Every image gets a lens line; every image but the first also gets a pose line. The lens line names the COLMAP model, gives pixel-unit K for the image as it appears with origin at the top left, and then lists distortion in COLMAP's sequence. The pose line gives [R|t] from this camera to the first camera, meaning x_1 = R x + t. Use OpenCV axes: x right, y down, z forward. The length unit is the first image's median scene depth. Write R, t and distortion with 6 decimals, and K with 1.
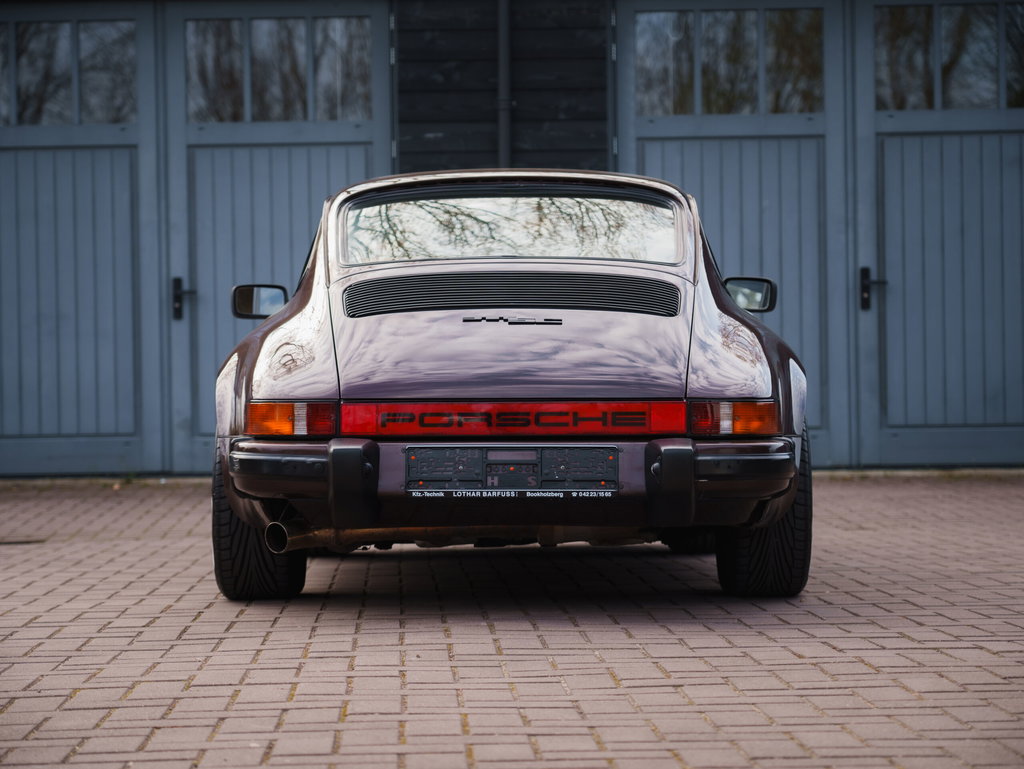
lens RADIAL K [[2664.0, 0, 506.6], [0, 2664.0, 388.9], [0, 0, 1]] dist [0.048019, 0.000000]
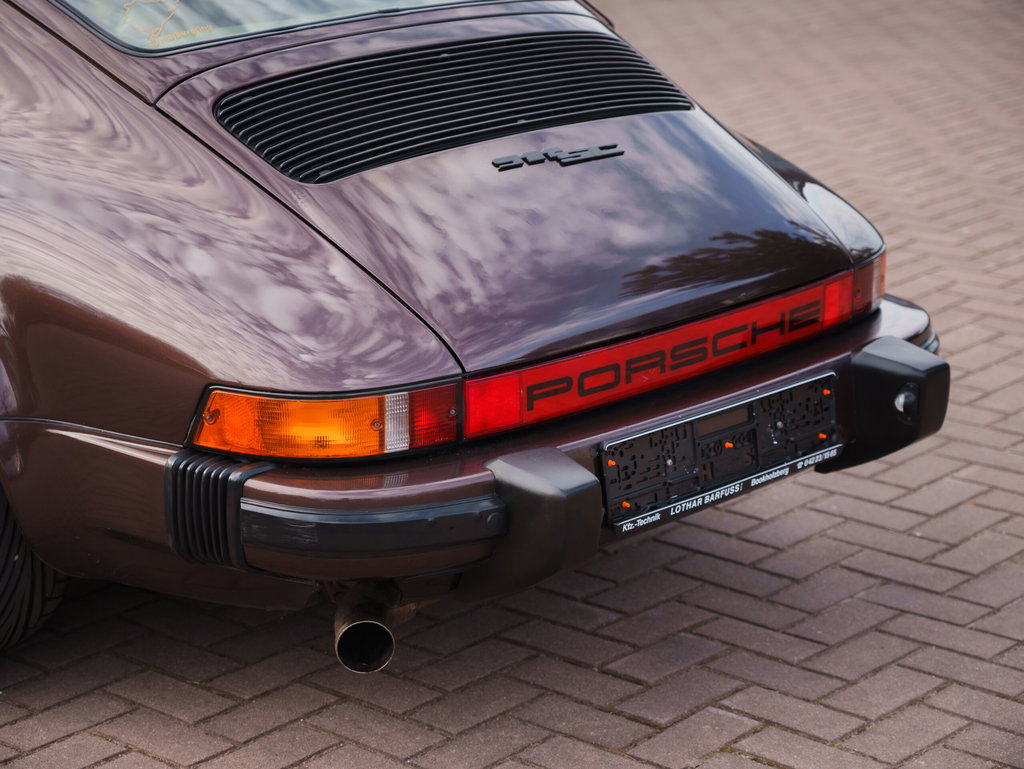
lens RADIAL K [[2586.6, 0, 516.2], [0, 2586.6, 380.1], [0, 0, 1]] dist [0.059334, 0.000000]
pose [[0.683413, -0.196308, 0.703143, -0.354686], [-0.010302, 0.960478, 0.278165, -0.117523], [-0.729959, -0.197346, 0.654381, 0.555491]]
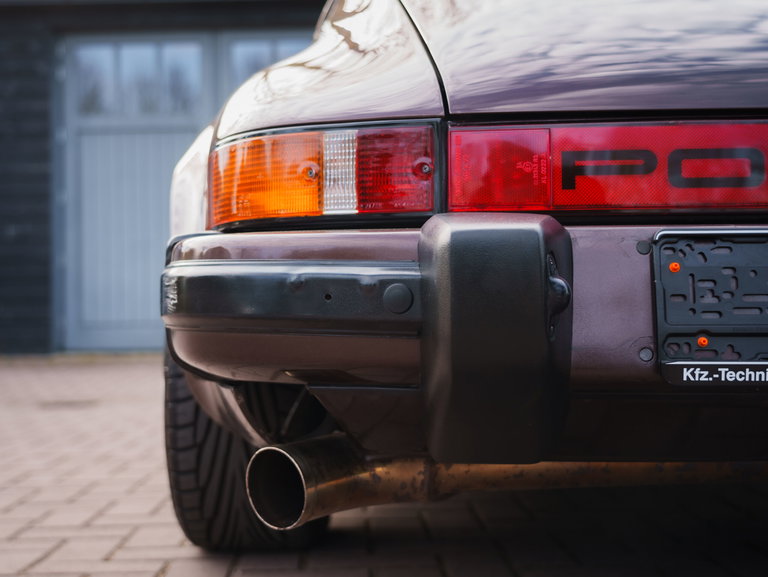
lens RADIAL K [[1158.0, 0, 382.8], [0, 1158.0, 285.1], [0, 0, 1]] dist [0.061897, 0.000000]
pose [[0.999943, 0.000629, -0.010649, -0.059109], [-0.000926, 0.999608, -0.027999, 0.027037], [0.010628, 0.028007, 0.999551, 0.711378]]
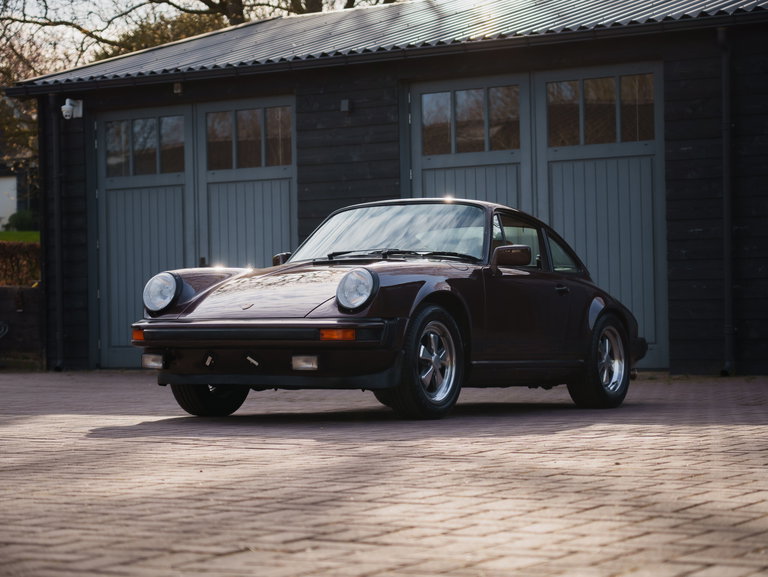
lens RADIAL K [[1931.2, 0, 389.9], [0, 1931.2, 296.0], [0, 0, 1]] dist [-0.009500, 0.000000]
pose [[0.867219, -0.006750, -0.497882, 0.726828], [0.002138, 0.999949, -0.009832, -0.000176], [0.497923, 0.007462, 0.867189, -0.082425]]
